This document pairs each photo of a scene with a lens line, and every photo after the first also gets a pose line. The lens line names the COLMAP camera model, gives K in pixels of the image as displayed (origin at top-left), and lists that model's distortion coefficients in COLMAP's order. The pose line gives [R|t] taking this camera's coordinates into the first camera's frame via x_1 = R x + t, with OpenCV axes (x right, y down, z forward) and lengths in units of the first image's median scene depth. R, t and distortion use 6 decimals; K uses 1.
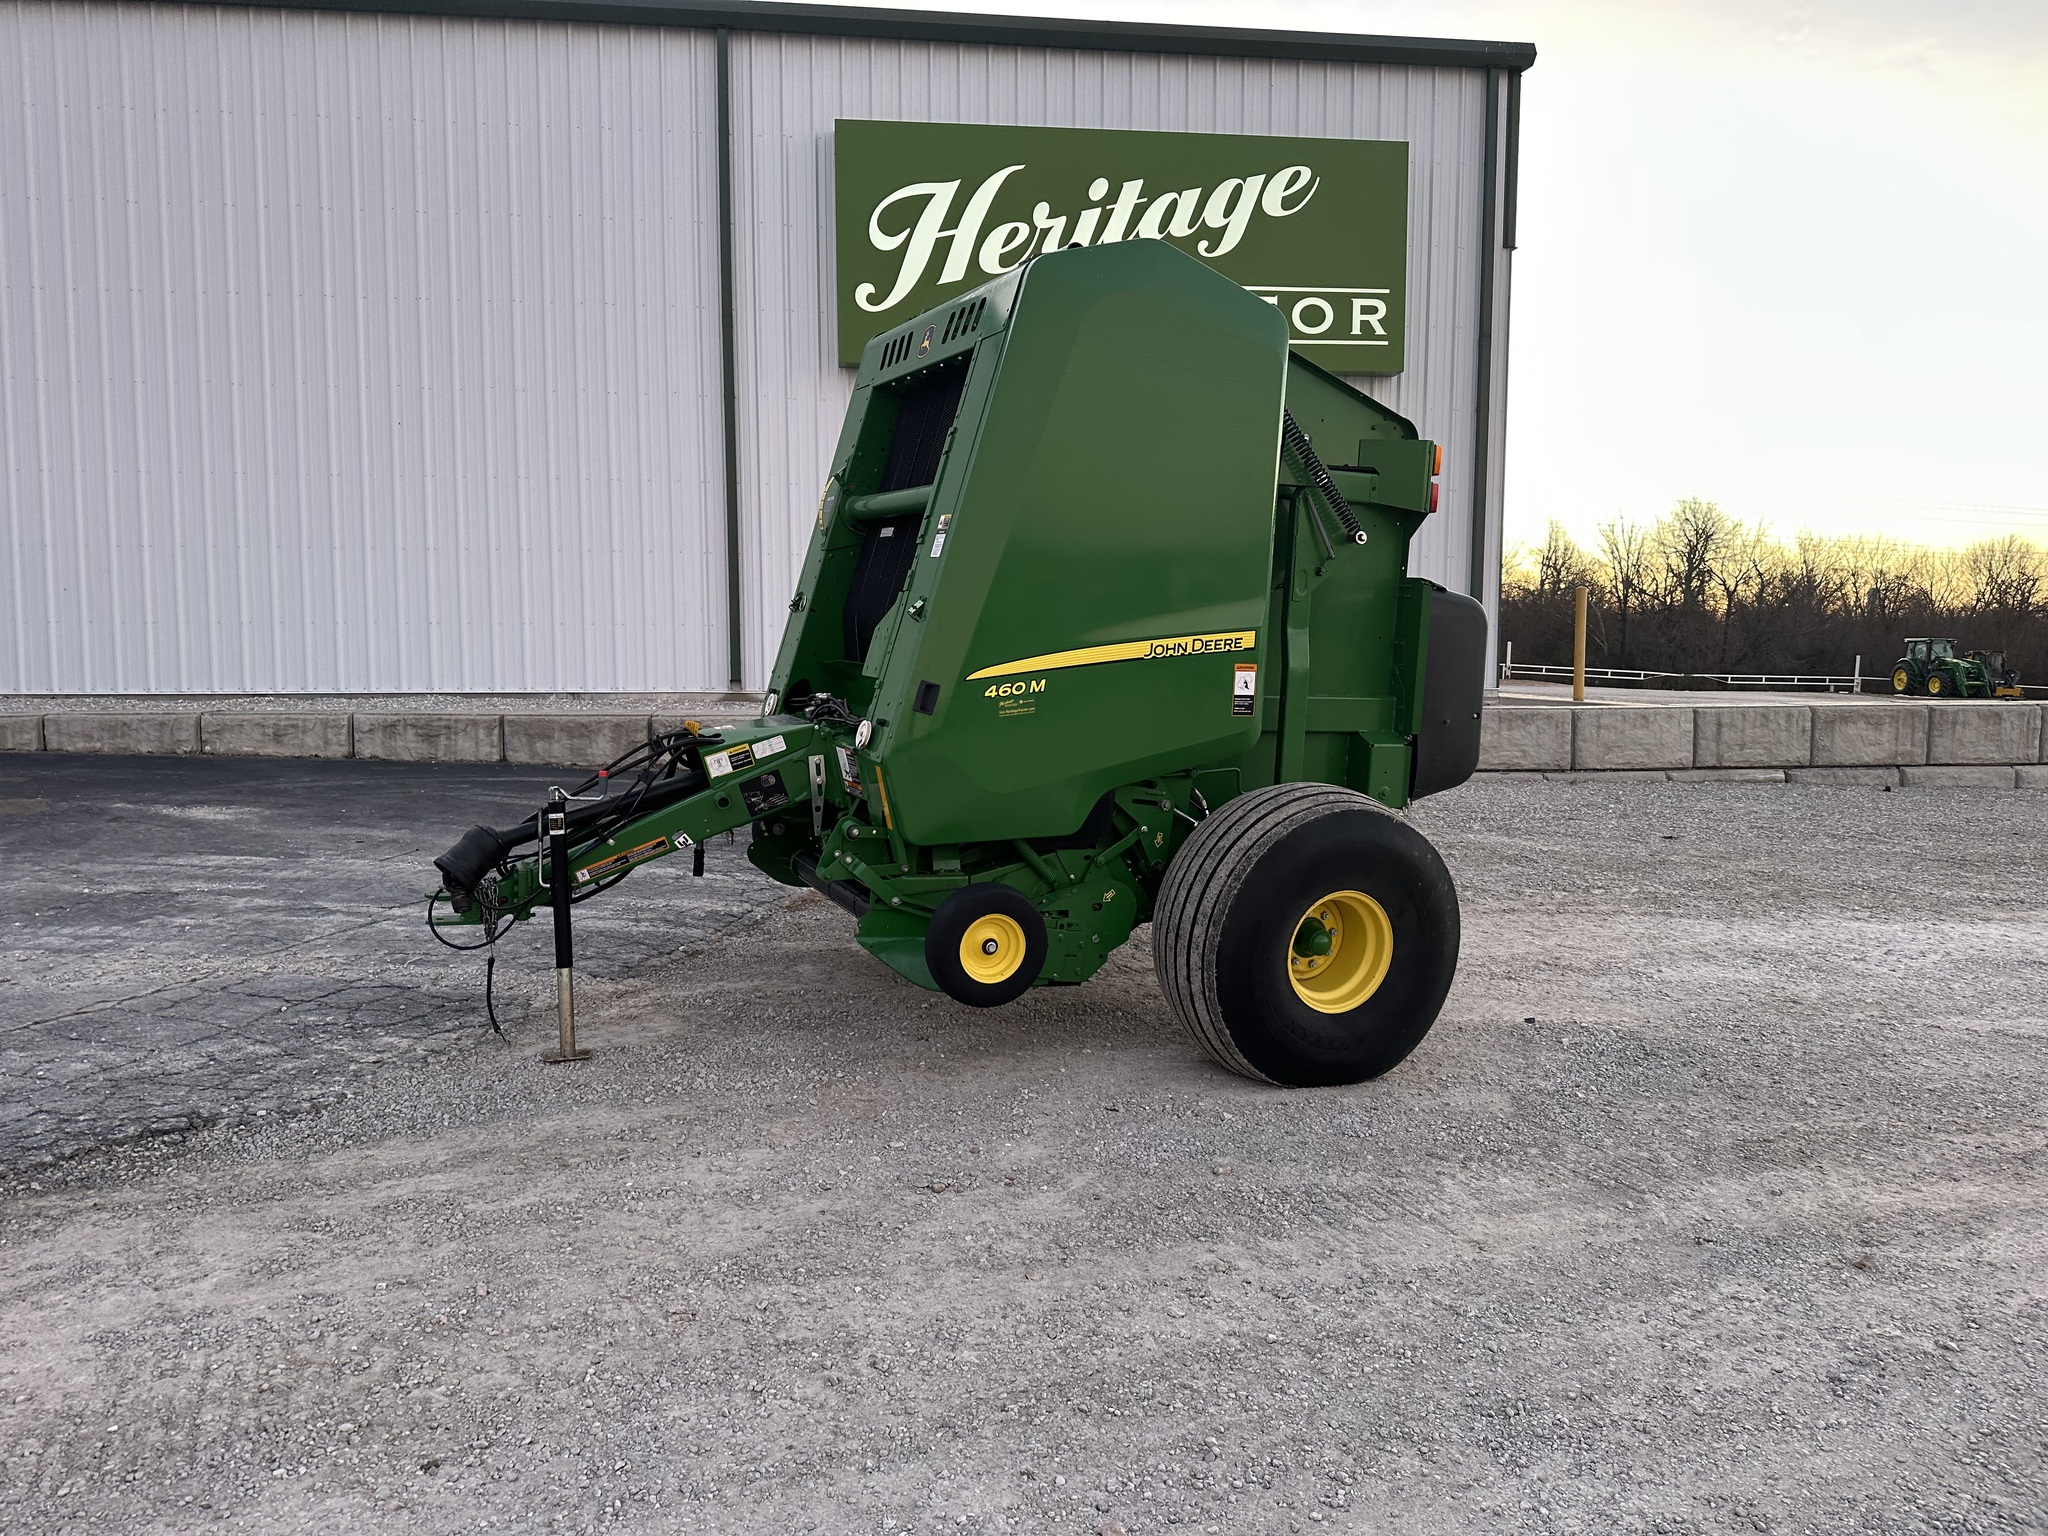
lens RADIAL K [[1420.6, 0, 1004.1], [0, 1420.6, 746.7], [0, 0, 1]] dist [0.076584, -0.130388]
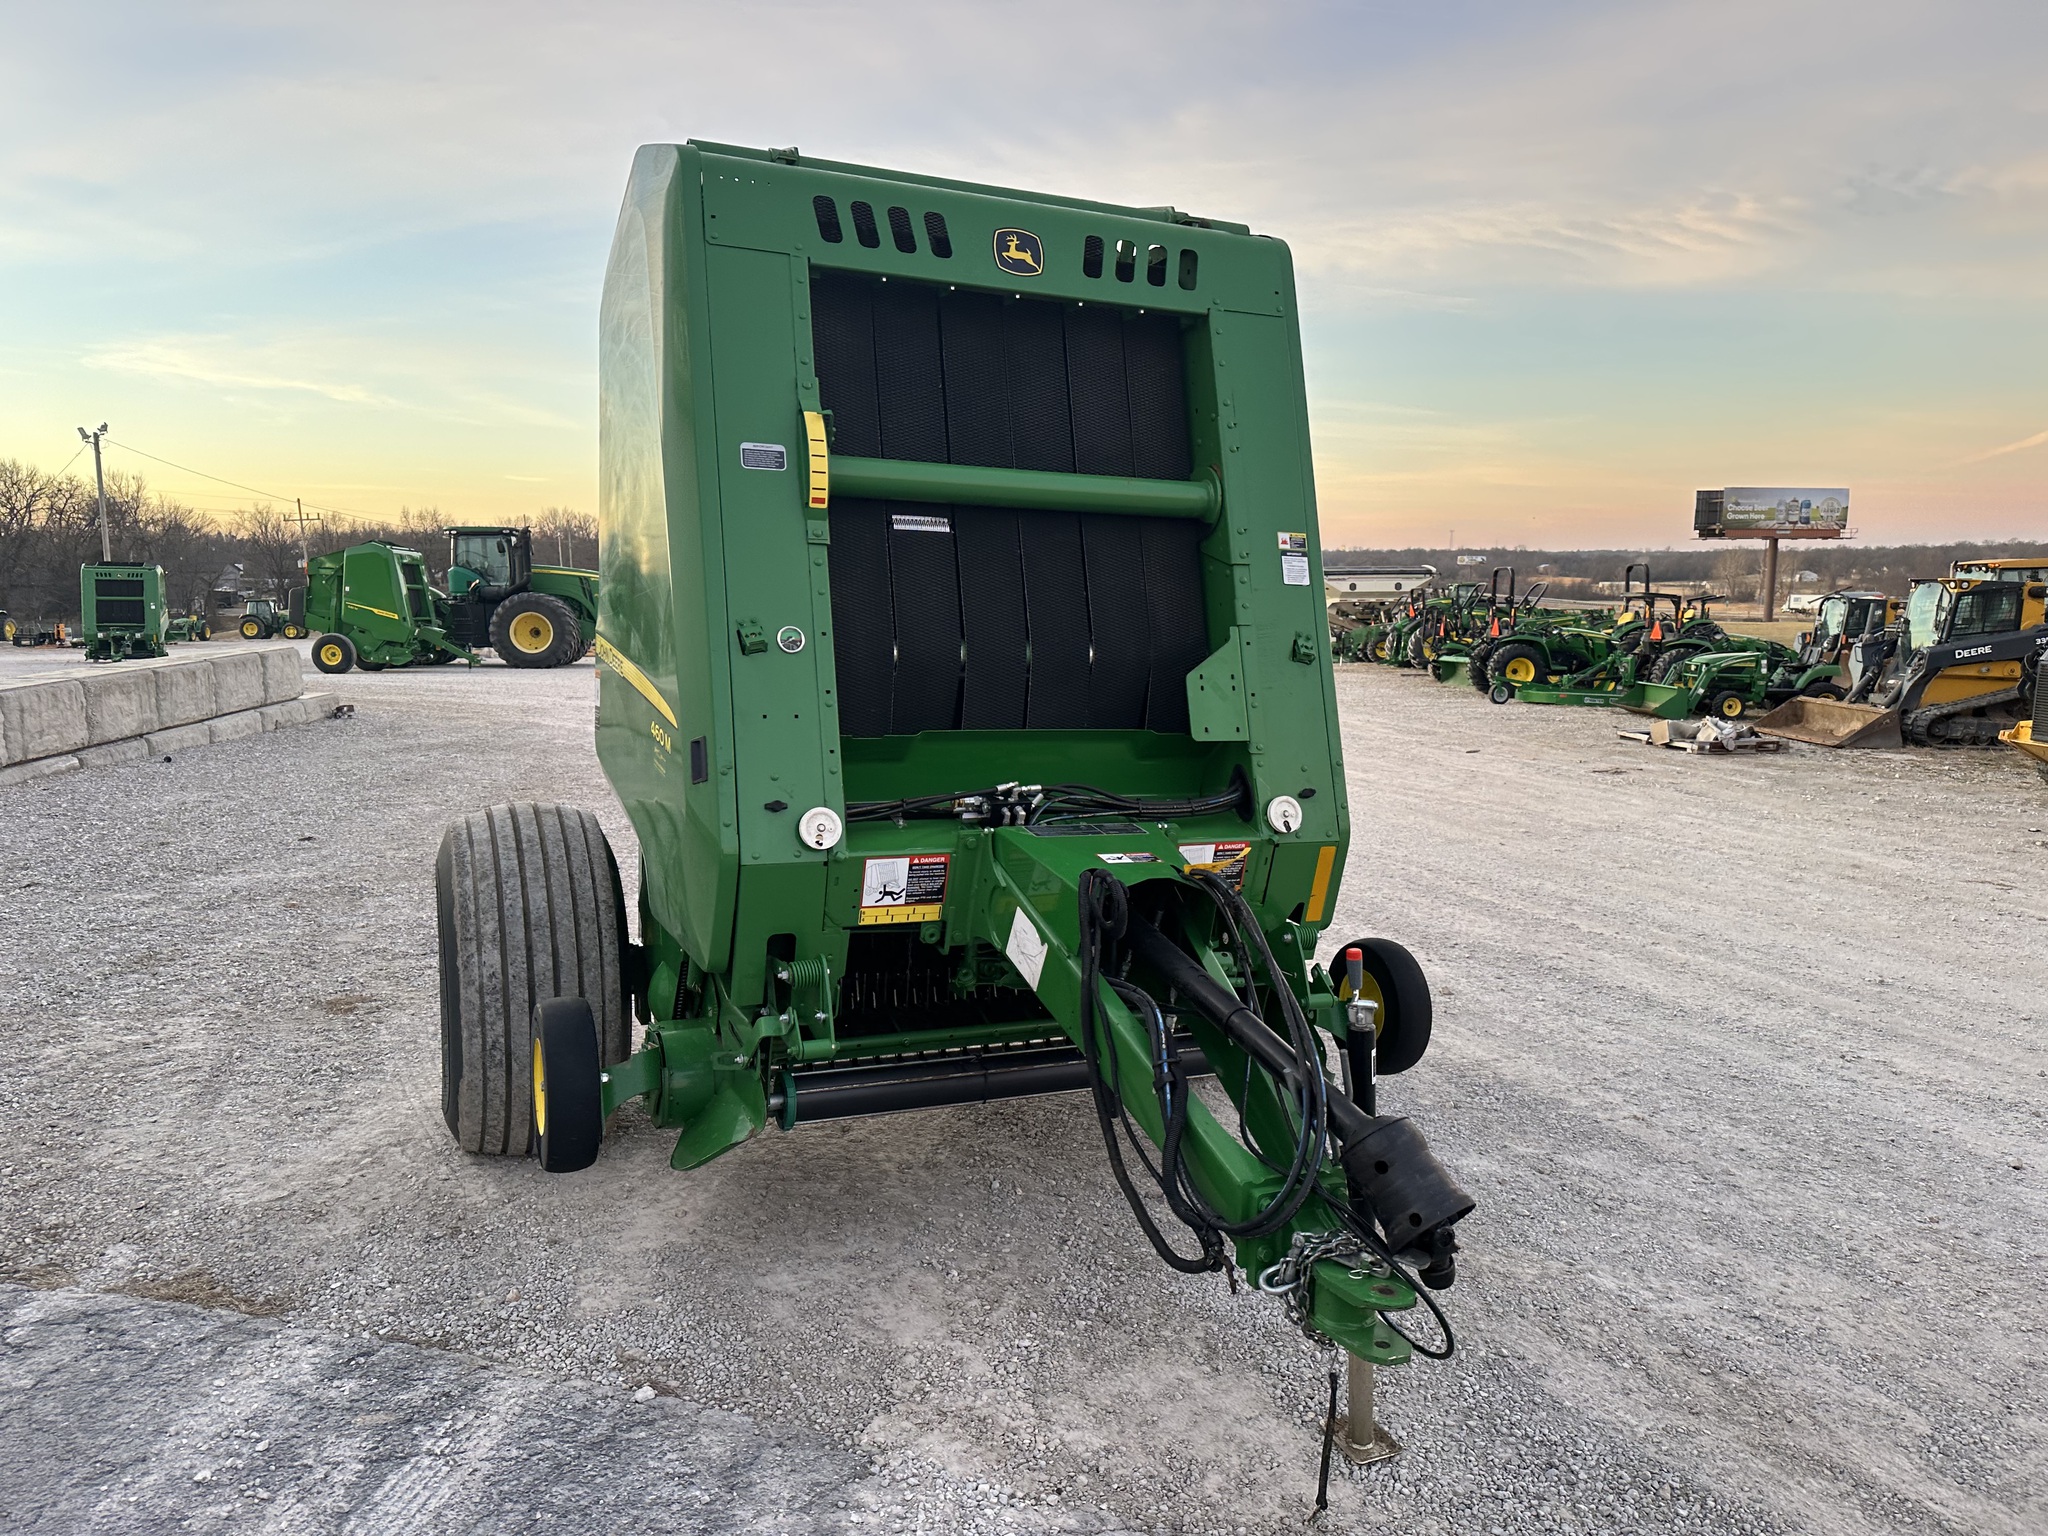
lens RADIAL K [[1422.8, 0, 1017.1], [0, 1422.8, 774.4], [0, 0, 1]] dist [0.073279, -0.094848]
pose [[0.009176, -0.142637, 0.989733, -0.732065], [0.070986, 0.987370, 0.141638, -0.127138], [-0.997435, 0.068957, 0.019185, 0.956231]]
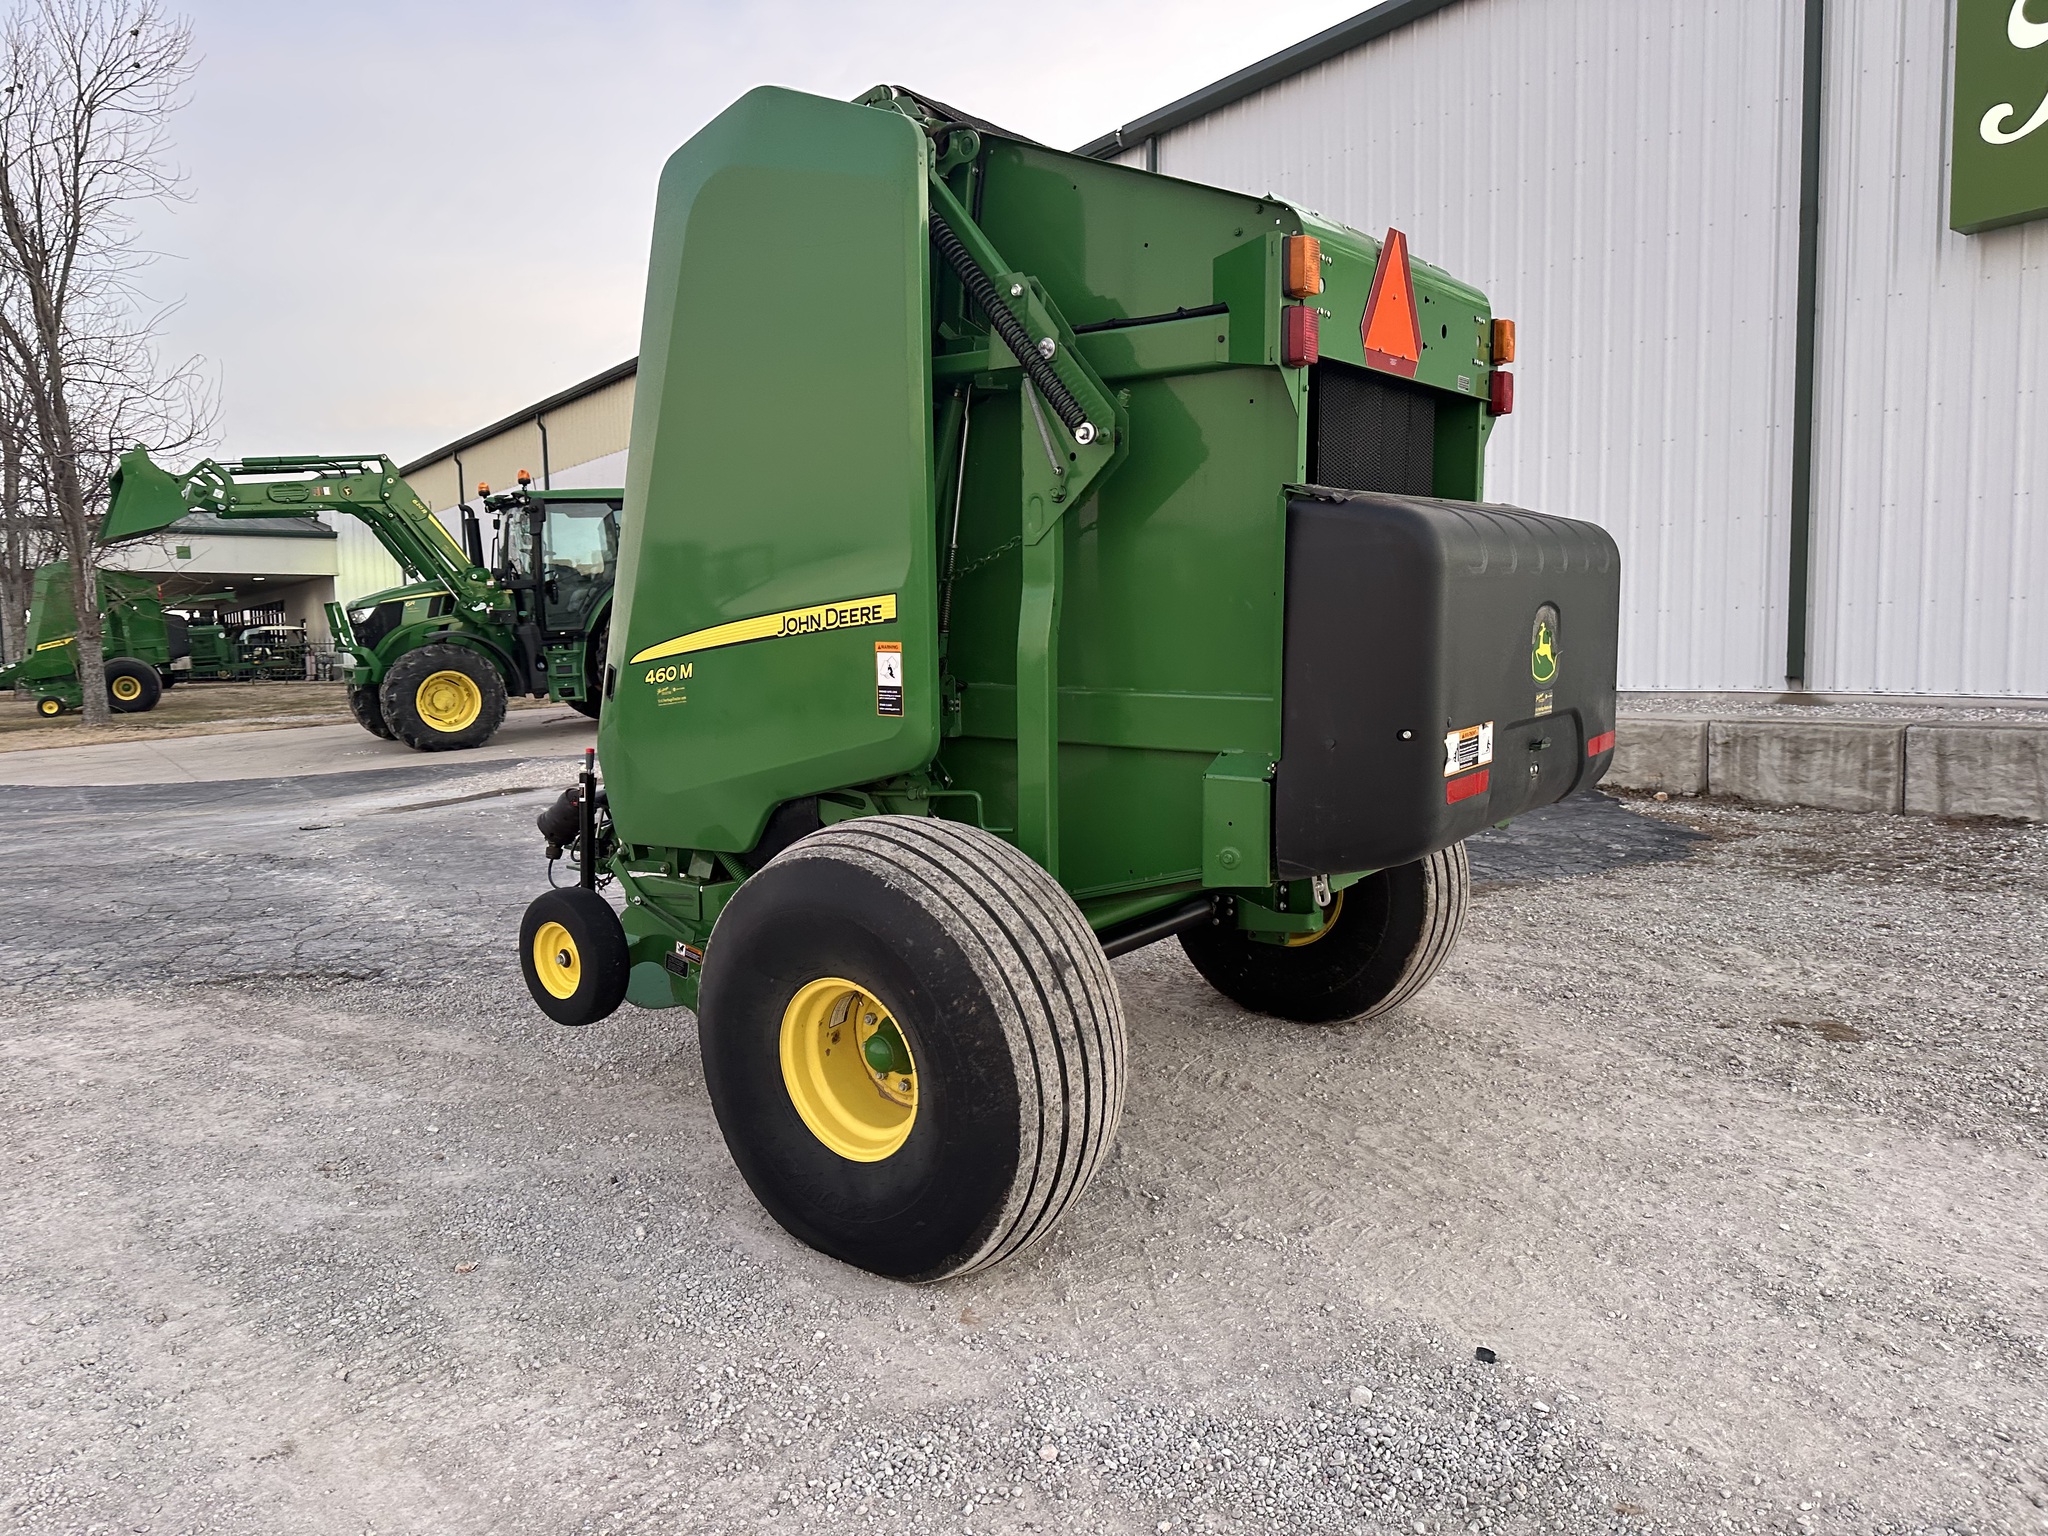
lens RADIAL K [[1422.8, 0, 1017.1], [0, 1422.8, 774.4], [0, 0, 1]] dist [0.073279, -0.094848]
pose [[0.495093, 0.064232, -0.866462, 0.721991], [-0.048393, 0.997754, 0.046313, -0.025030], [0.867491, 0.019002, 0.497090, 0.623929]]
